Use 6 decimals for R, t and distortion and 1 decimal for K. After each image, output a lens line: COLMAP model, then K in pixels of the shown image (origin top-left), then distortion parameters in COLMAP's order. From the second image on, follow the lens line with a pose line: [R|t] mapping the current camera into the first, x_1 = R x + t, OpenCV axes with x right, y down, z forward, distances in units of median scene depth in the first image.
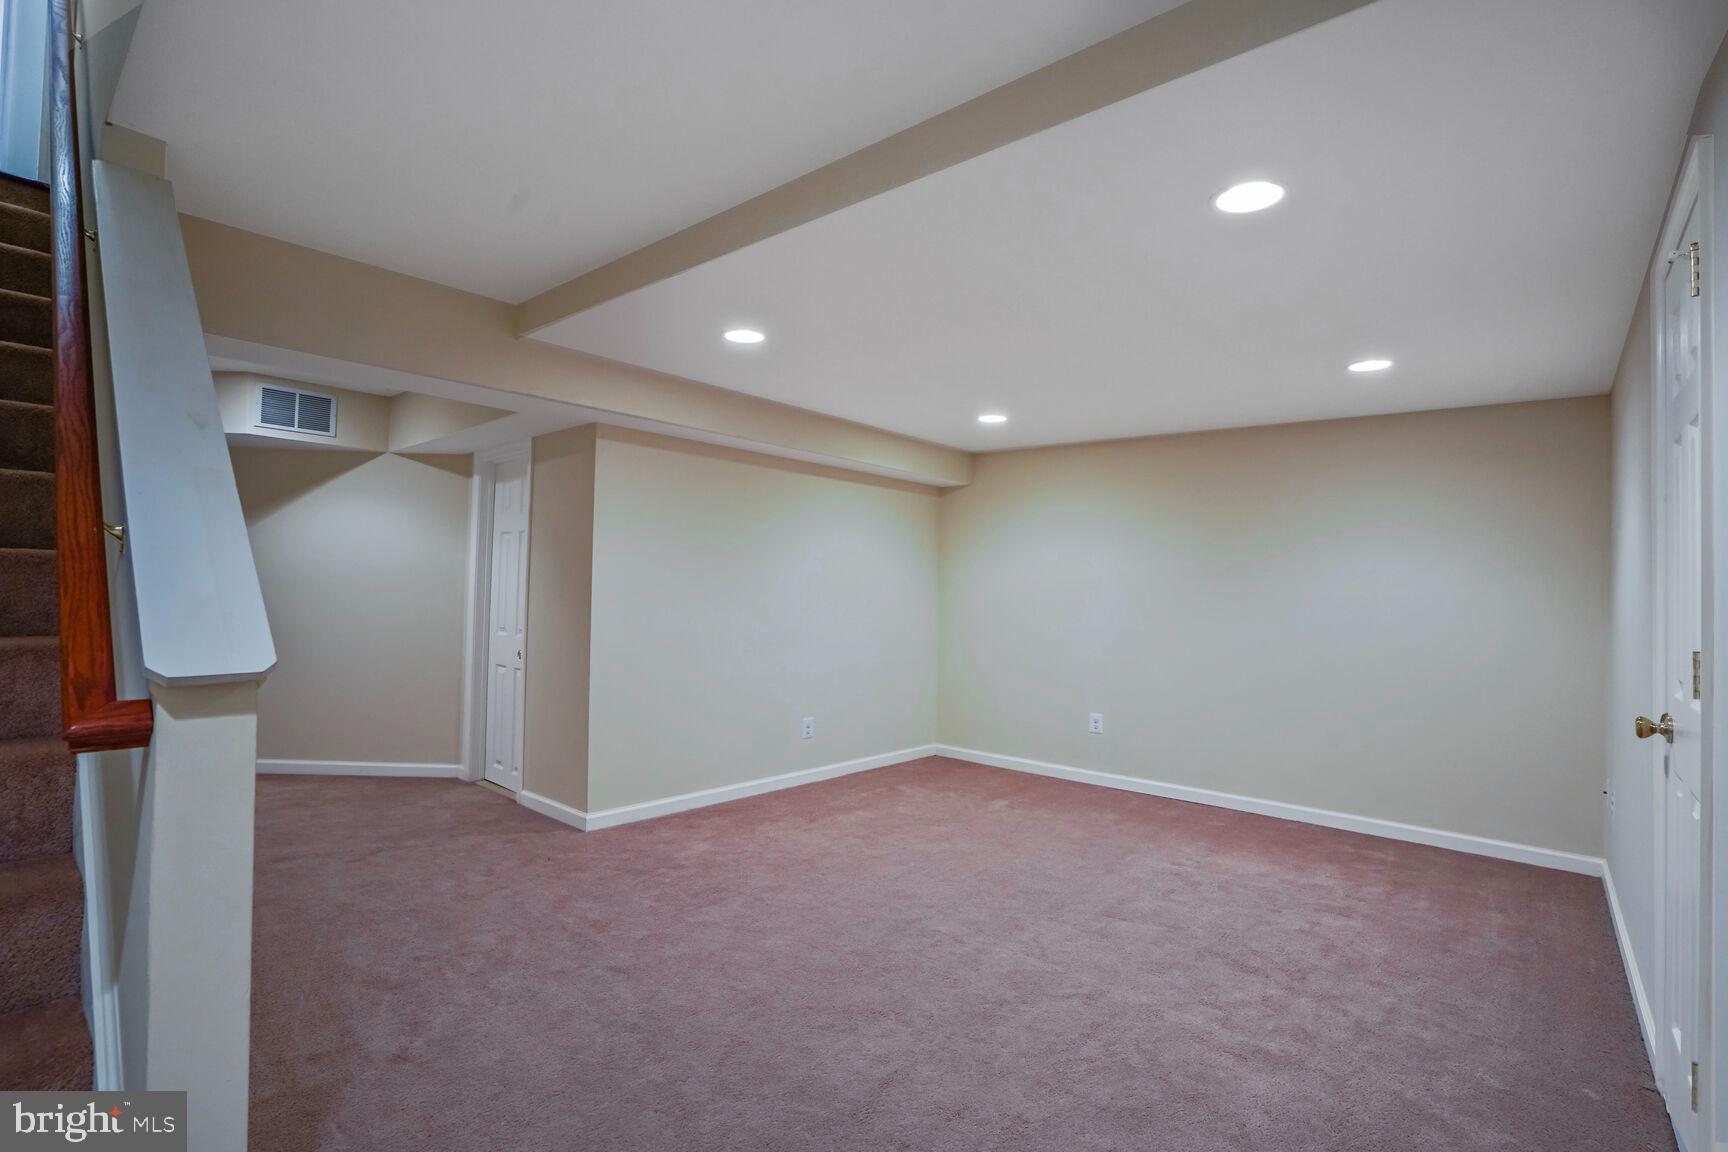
lens RADIAL K [[805.9, 0, 863.1], [0, 805.9, 570.2], [0, 0, 1]] dist [-0.051772, 0.017710]
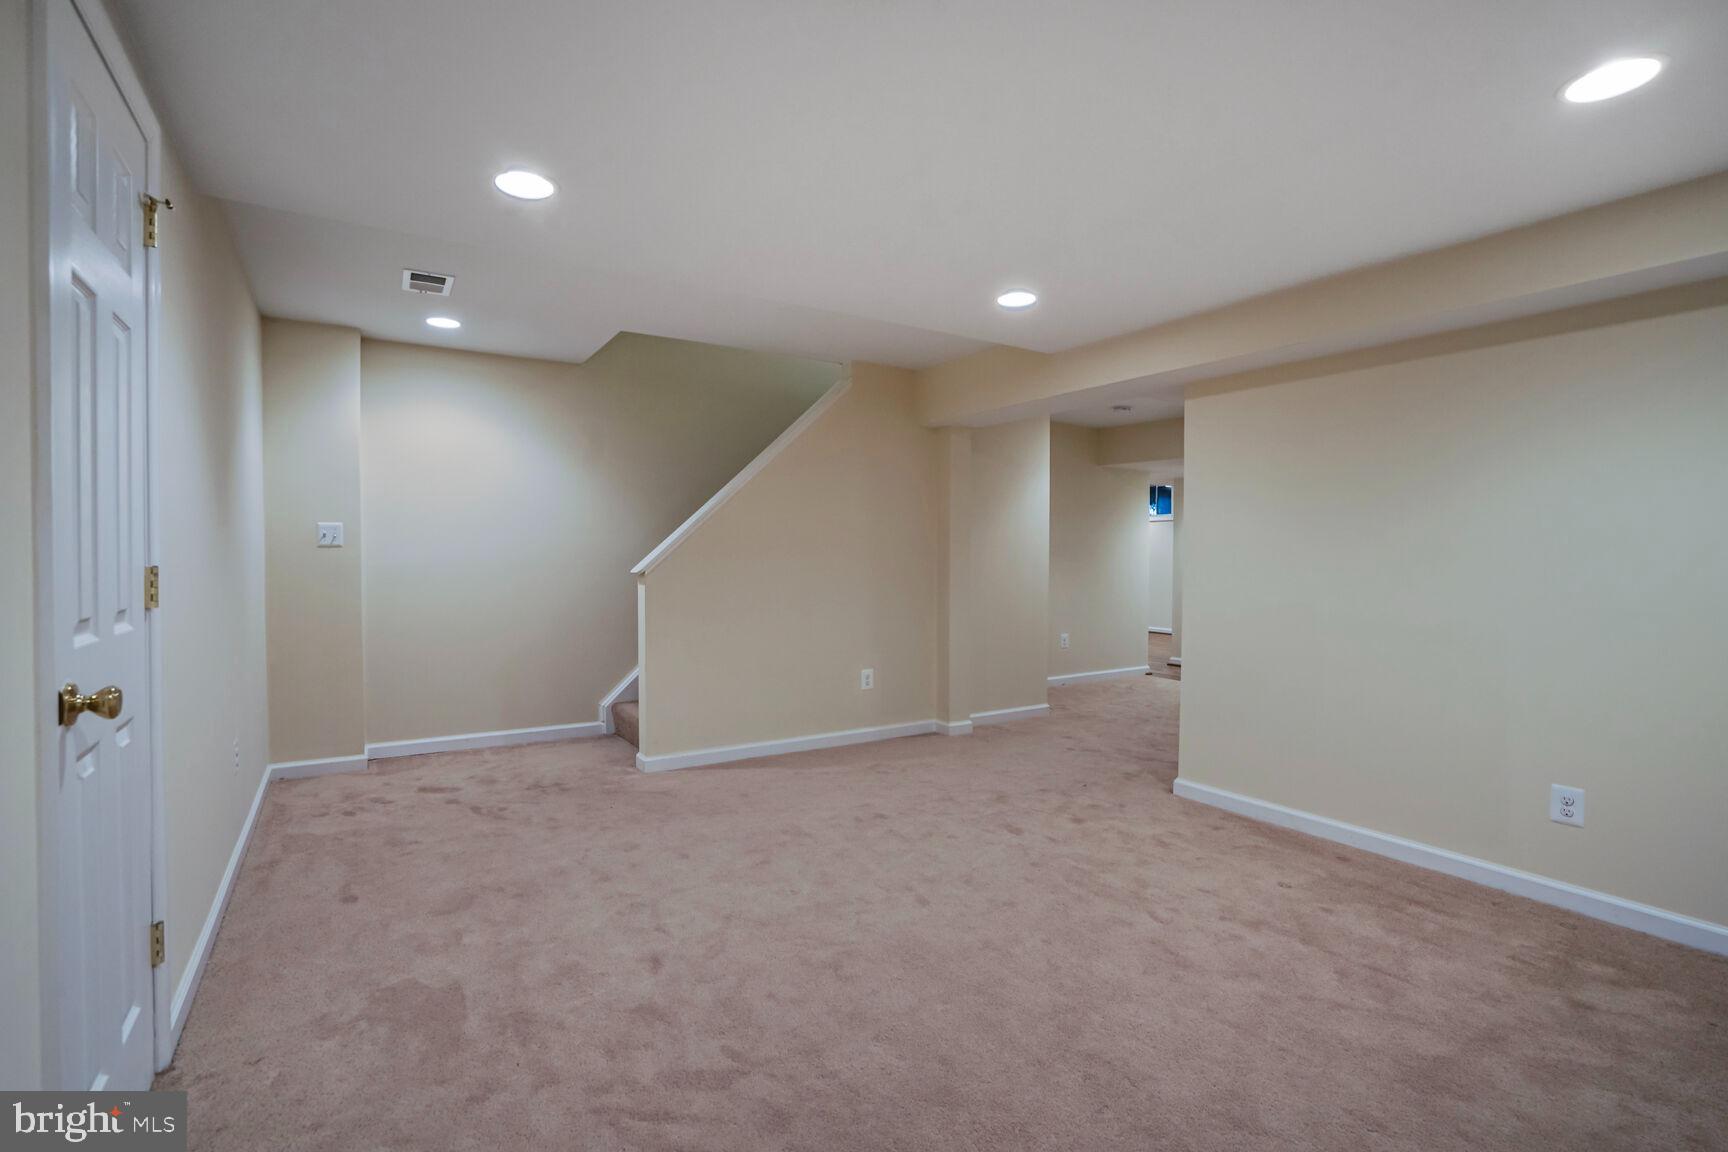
lens RADIAL K [[805.9, 0, 863.1], [0, 805.9, 570.2], [0, 0, 1]] dist [-0.051772, 0.017710]
pose [[-0.293589, -0.009648, -0.955883, 0.702784], [0.019380, 0.999683, -0.016042, 0.045967], [0.955735, -0.023235, -0.293309, 0.864847]]
